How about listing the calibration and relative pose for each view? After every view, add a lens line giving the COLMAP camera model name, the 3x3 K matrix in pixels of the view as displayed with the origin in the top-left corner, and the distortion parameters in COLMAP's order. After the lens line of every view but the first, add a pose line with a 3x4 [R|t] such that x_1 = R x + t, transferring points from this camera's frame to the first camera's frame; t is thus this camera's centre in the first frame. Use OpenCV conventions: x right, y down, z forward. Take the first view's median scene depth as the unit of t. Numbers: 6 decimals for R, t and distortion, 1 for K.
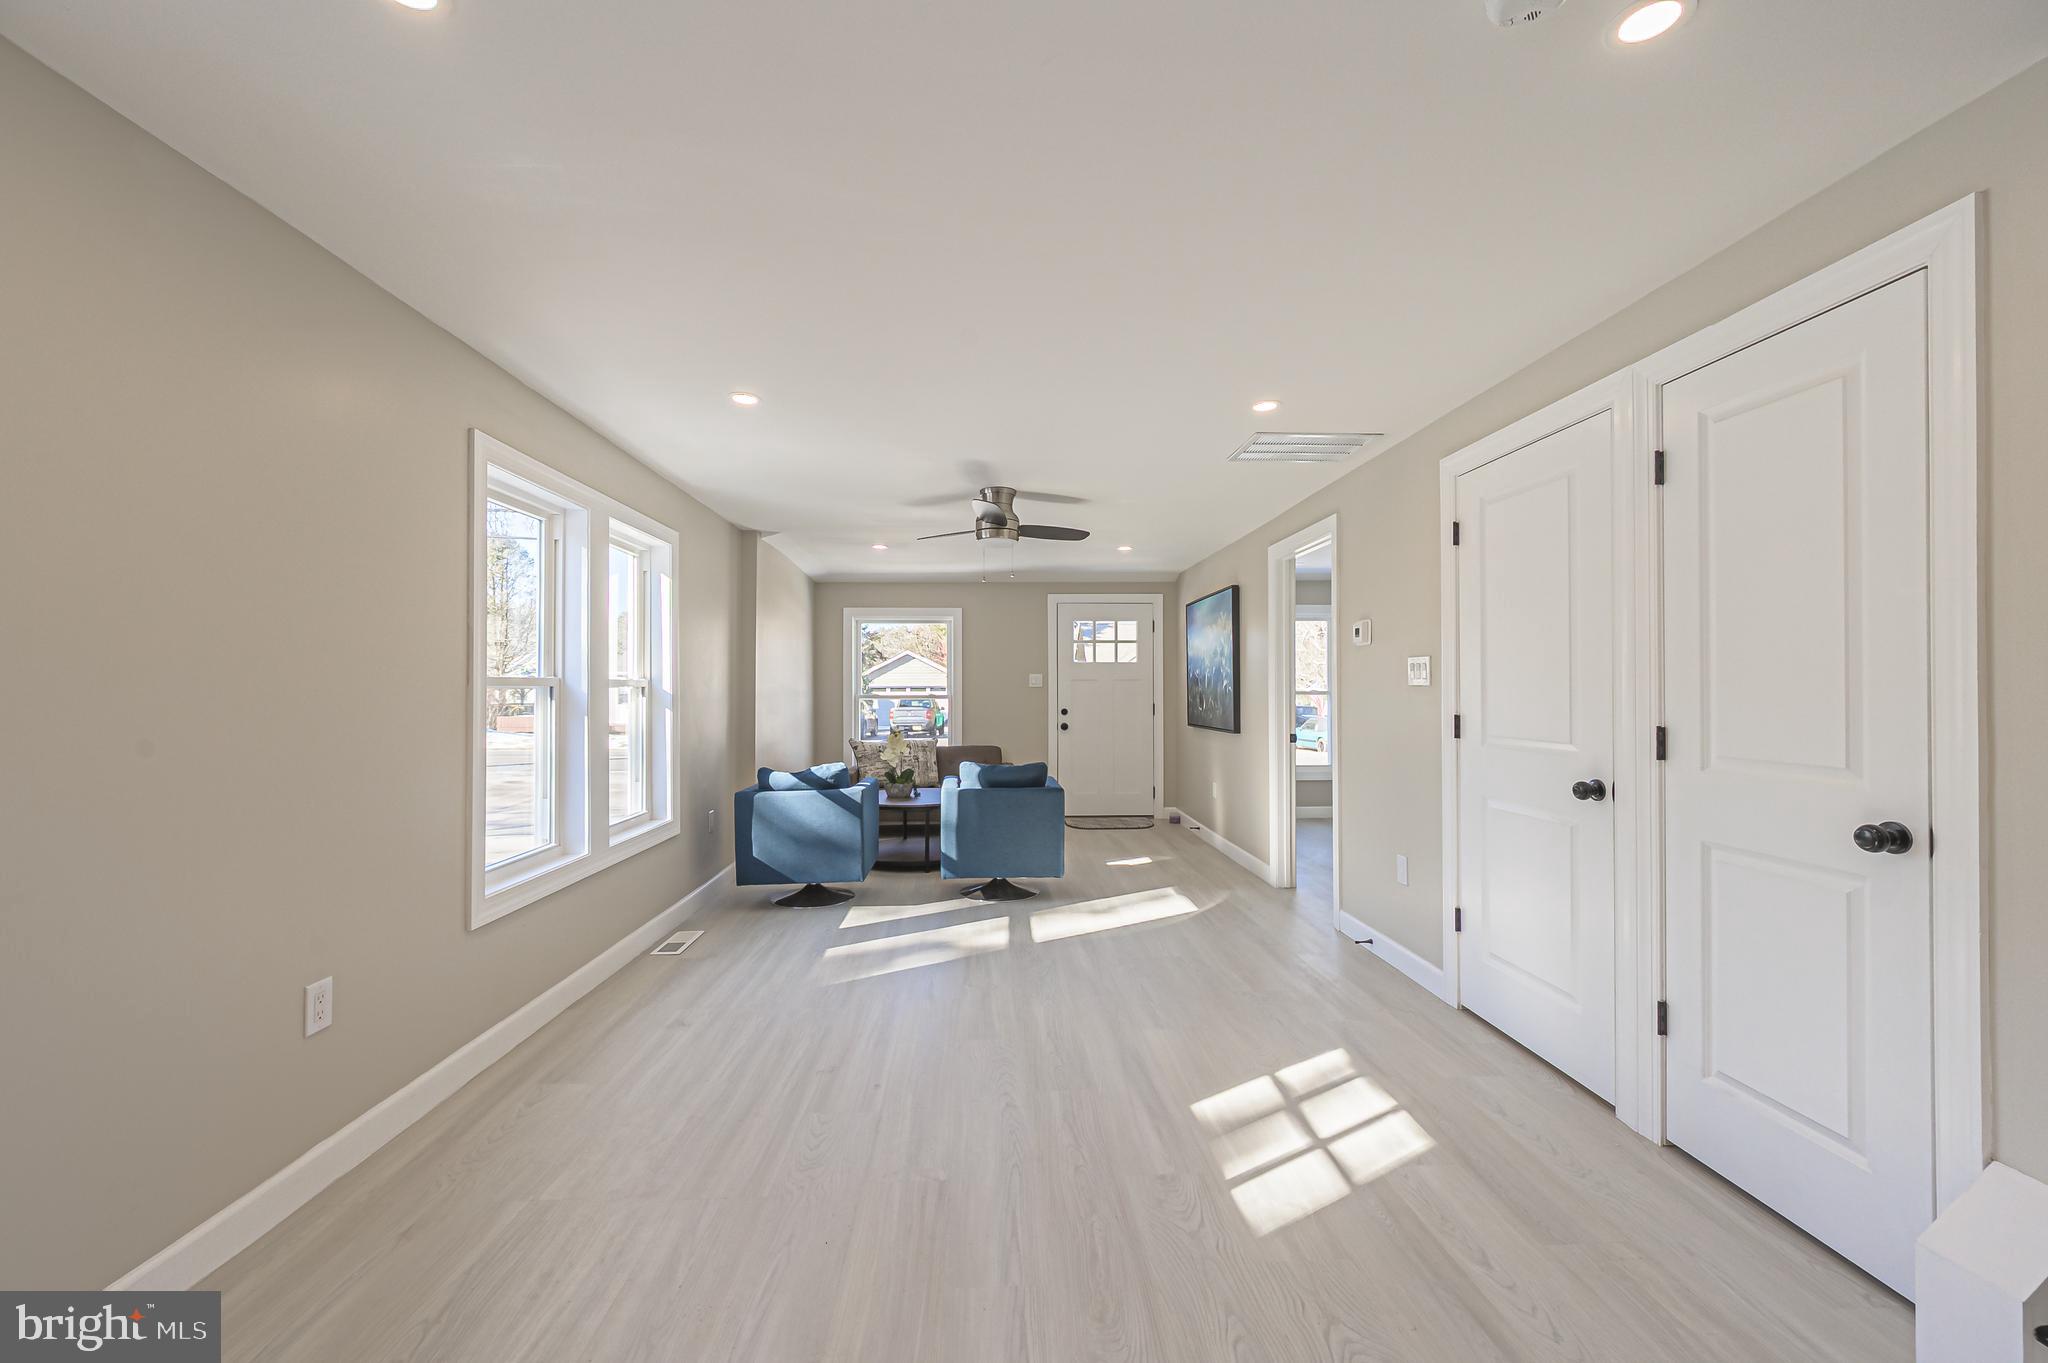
lens RADIAL K [[814.7, 0, 1021.2], [0, 814.7, 681.1], [0, 0, 1]] dist [0.009277, -0.000003]
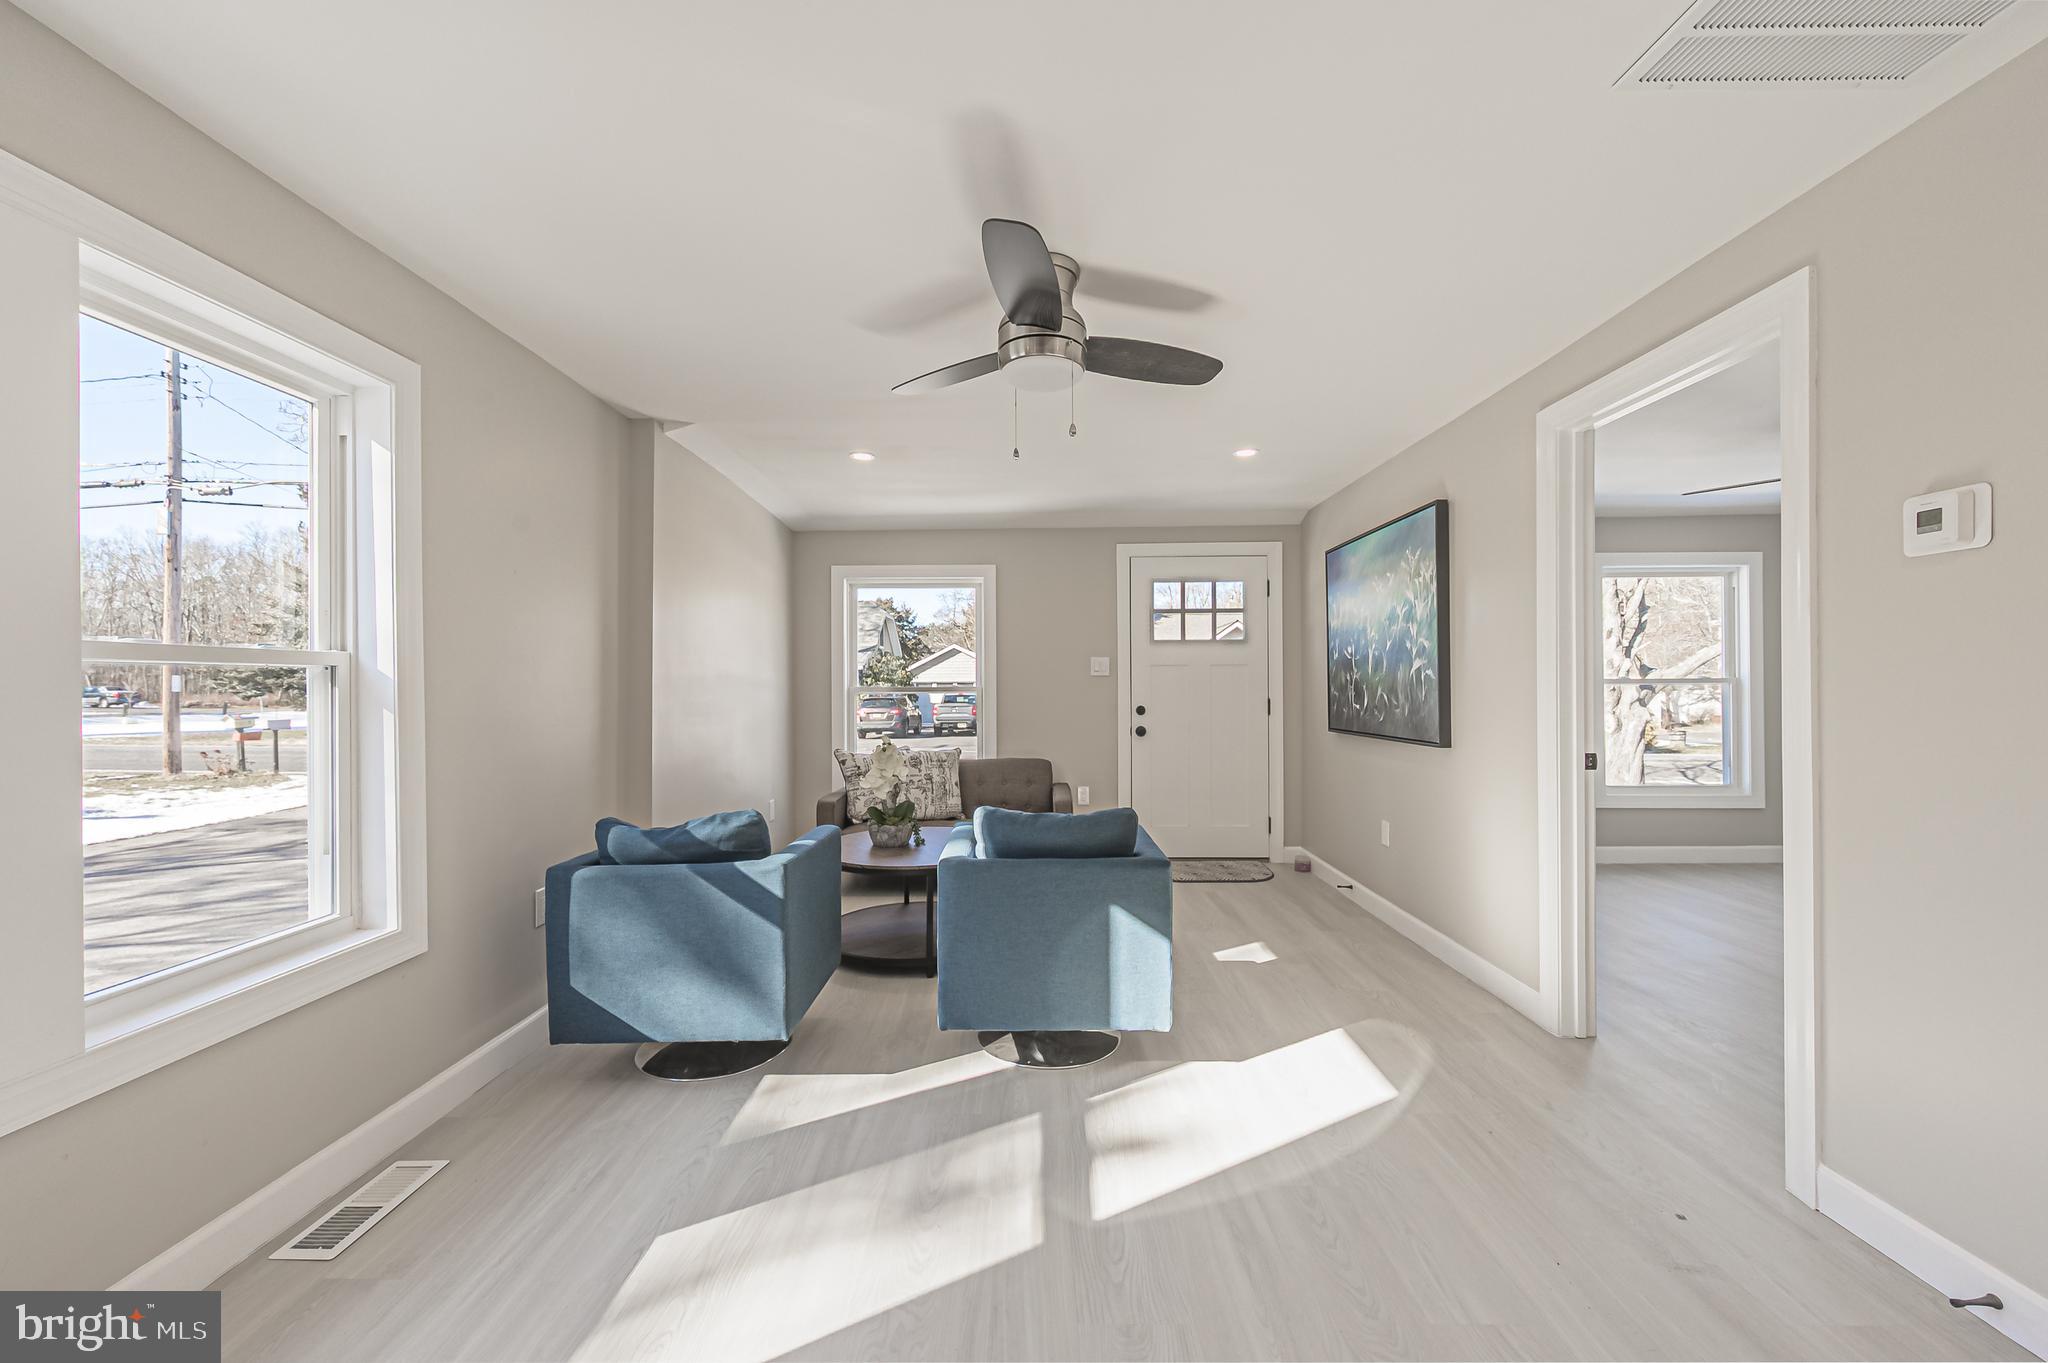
lens RADIAL K [[814.7, 0, 1015.3], [0, 814.7, 683.4], [0, 0, 1]] dist [0.009277, -0.000003]
pose [[0.997600, -0.002837, -0.069189, -0.008157], [0.003406, 0.999961, 0.008096, 0.010107], [0.069164, -0.008312, 0.997571, 0.357183]]
